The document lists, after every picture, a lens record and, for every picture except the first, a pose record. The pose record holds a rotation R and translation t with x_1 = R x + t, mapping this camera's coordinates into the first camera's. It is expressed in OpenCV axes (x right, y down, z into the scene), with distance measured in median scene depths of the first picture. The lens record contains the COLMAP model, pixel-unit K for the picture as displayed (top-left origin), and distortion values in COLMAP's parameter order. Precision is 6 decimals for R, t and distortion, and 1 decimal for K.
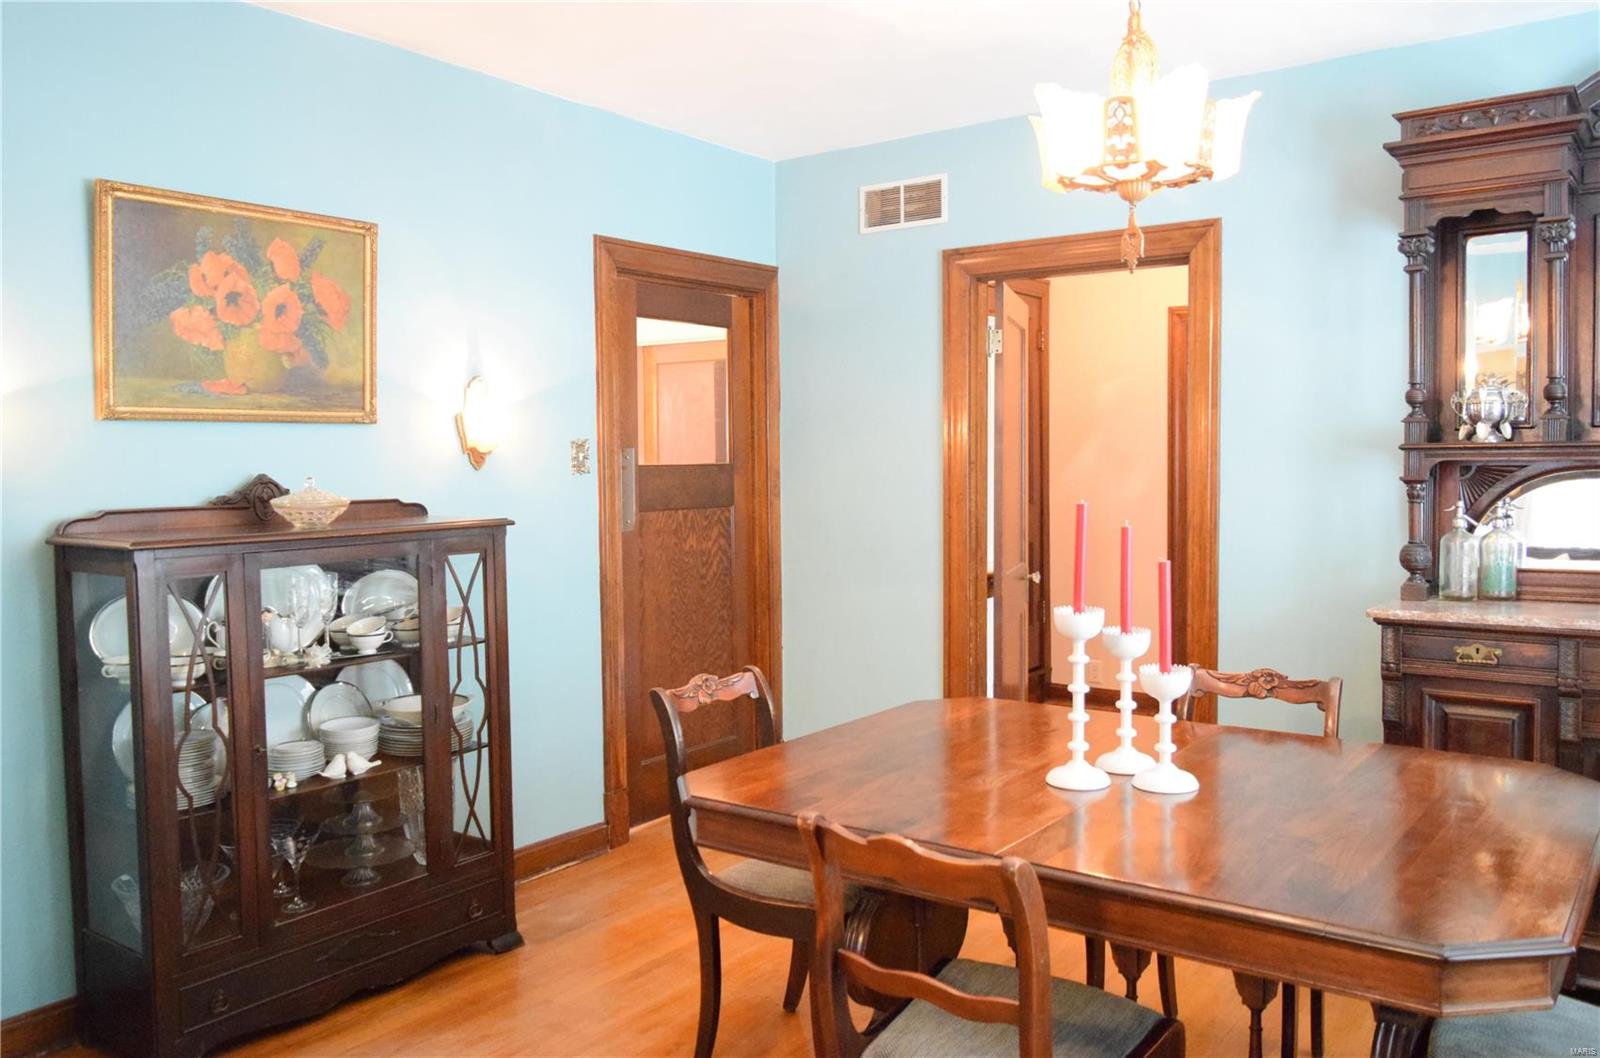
lens RADIAL K [[1266.1, 0, 794.2], [0, 1266.1, 520.0], [0, 0, 1]] dist [-0.011902, 0.004826]
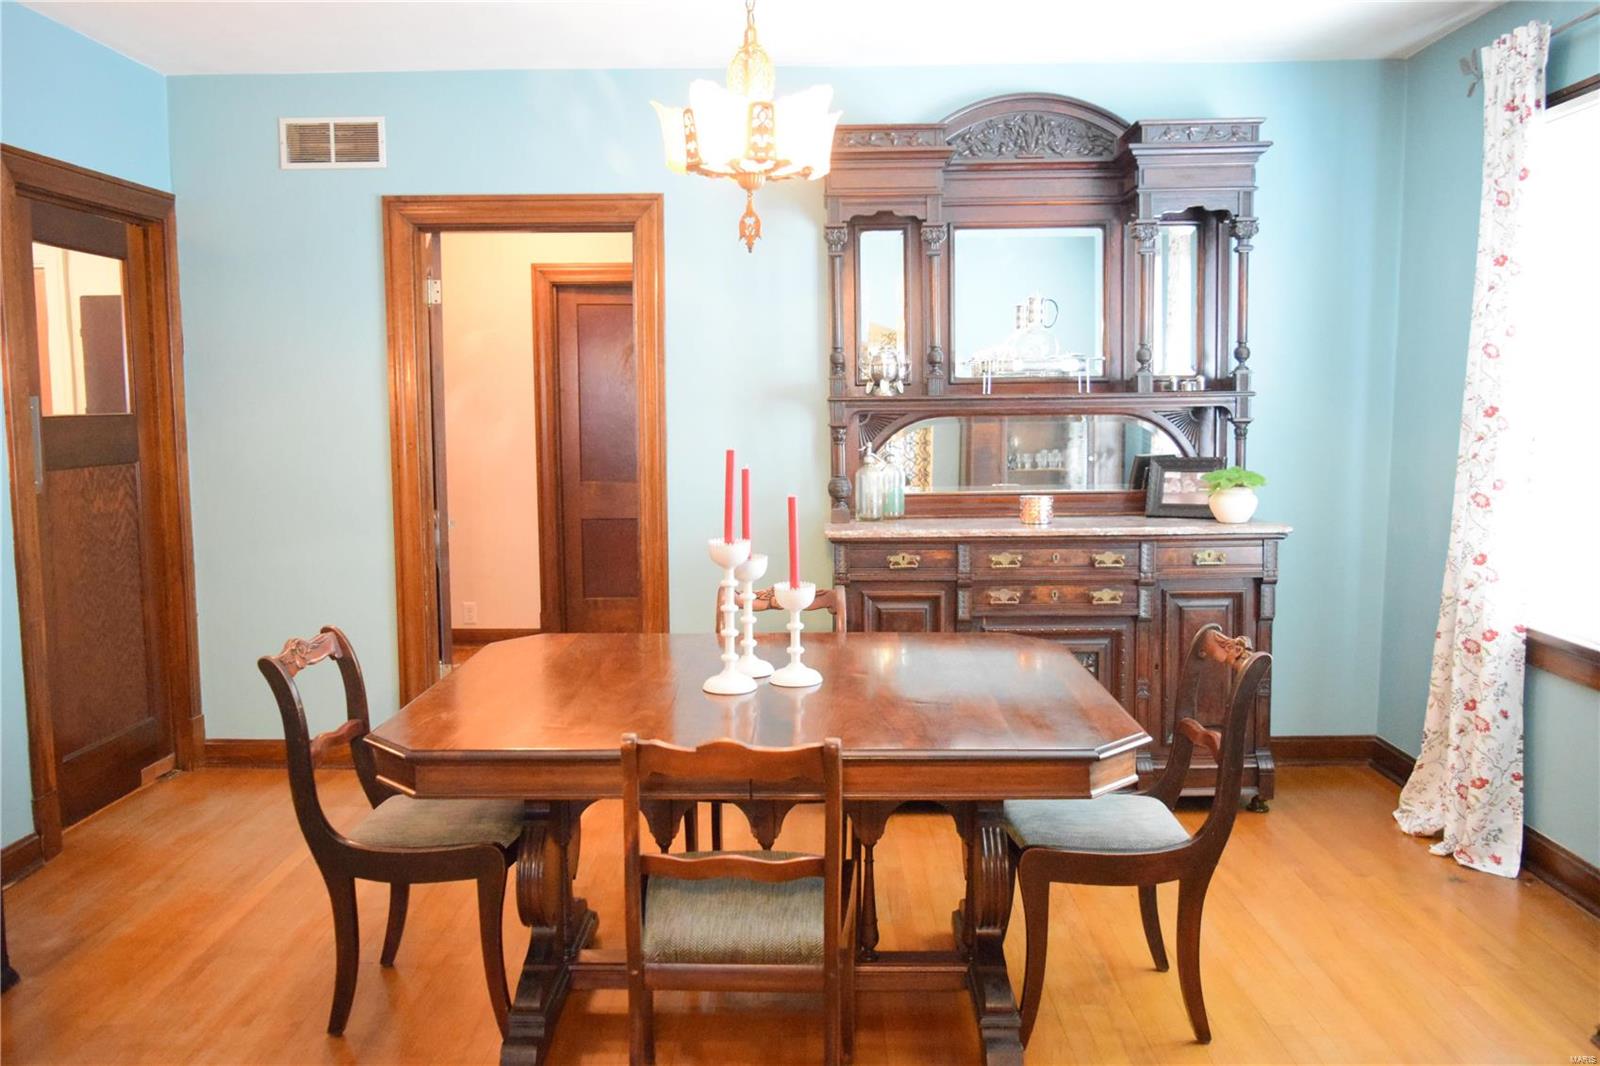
lens RADIAL K [[1266.1, 0, 794.2], [0, 1266.1, 524.0], [0, 0, 1]] dist [-0.011902, 0.004826]
pose [[0.813547, -0.053522, 0.579031, -0.234667], [0.027019, 0.998159, 0.054300, -0.003781], [-0.580871, -0.028531, 0.813495, 0.009330]]
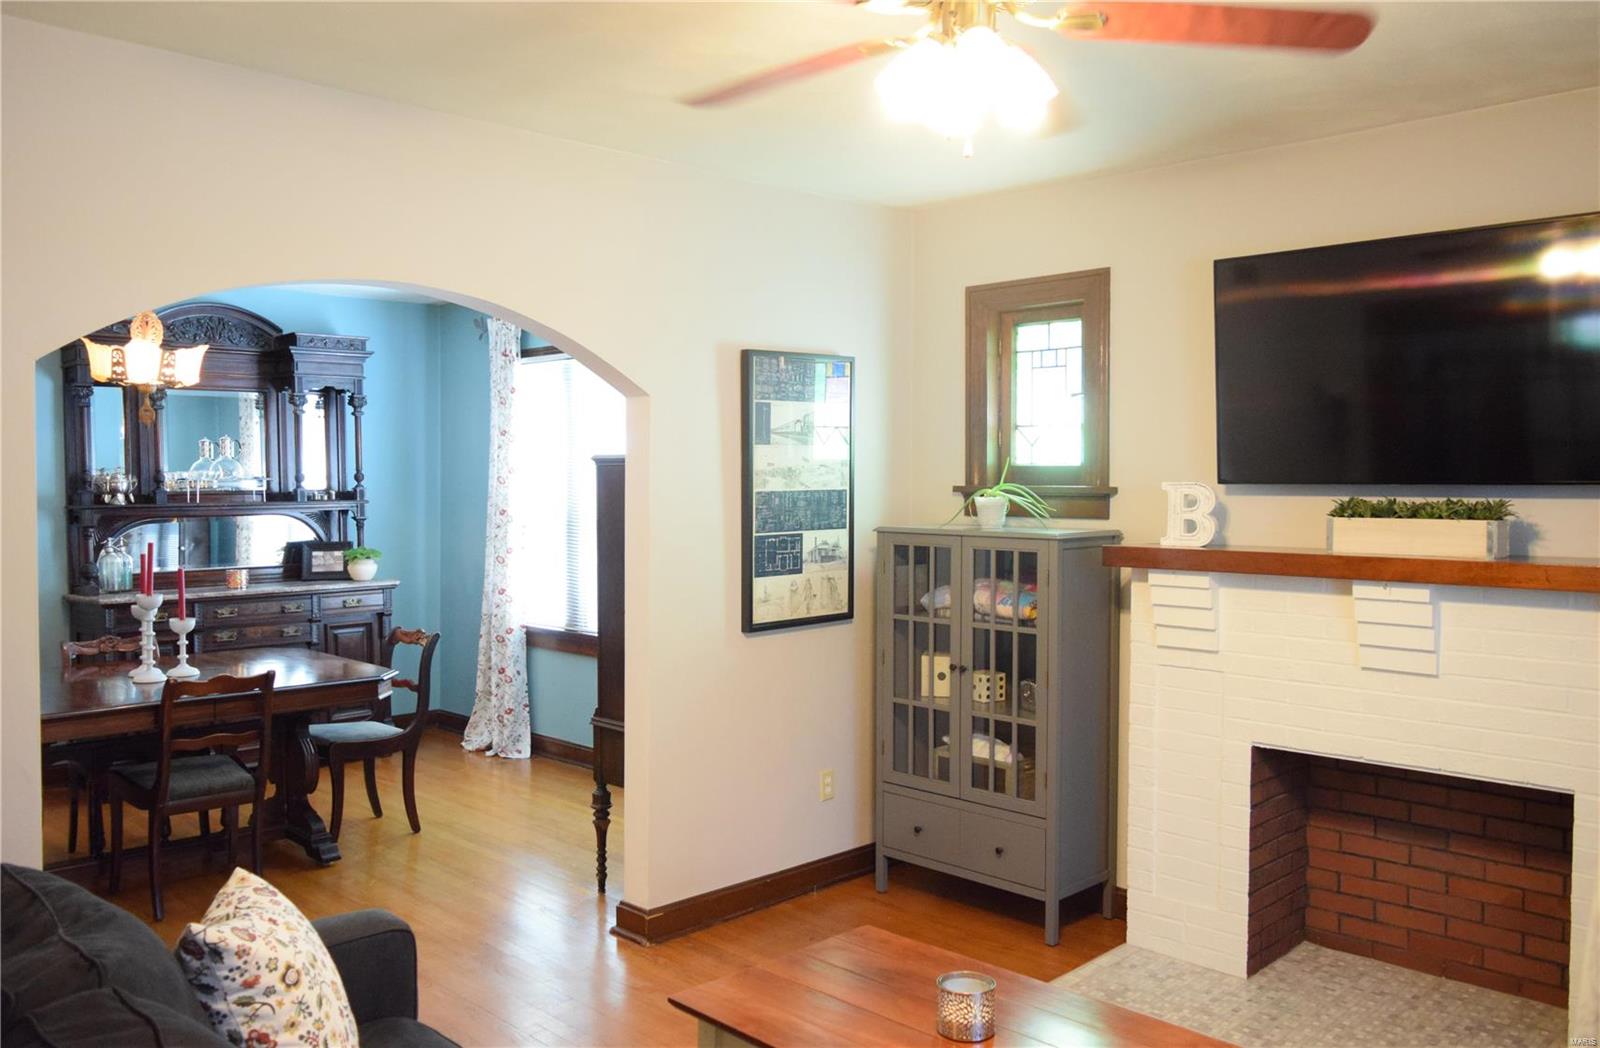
lens RADIAL K [[1255.0, 0, 800.0], [0, 1255.0, 524.0], [0, 0, 1]] dist [-0.011093, 0.001419]
pose [[0.144960, -0.022853, 0.989174, -0.926372], [0.046636, 0.998780, 0.016240, -0.014843], [-0.988338, 0.043777, 0.145849, -0.187540]]
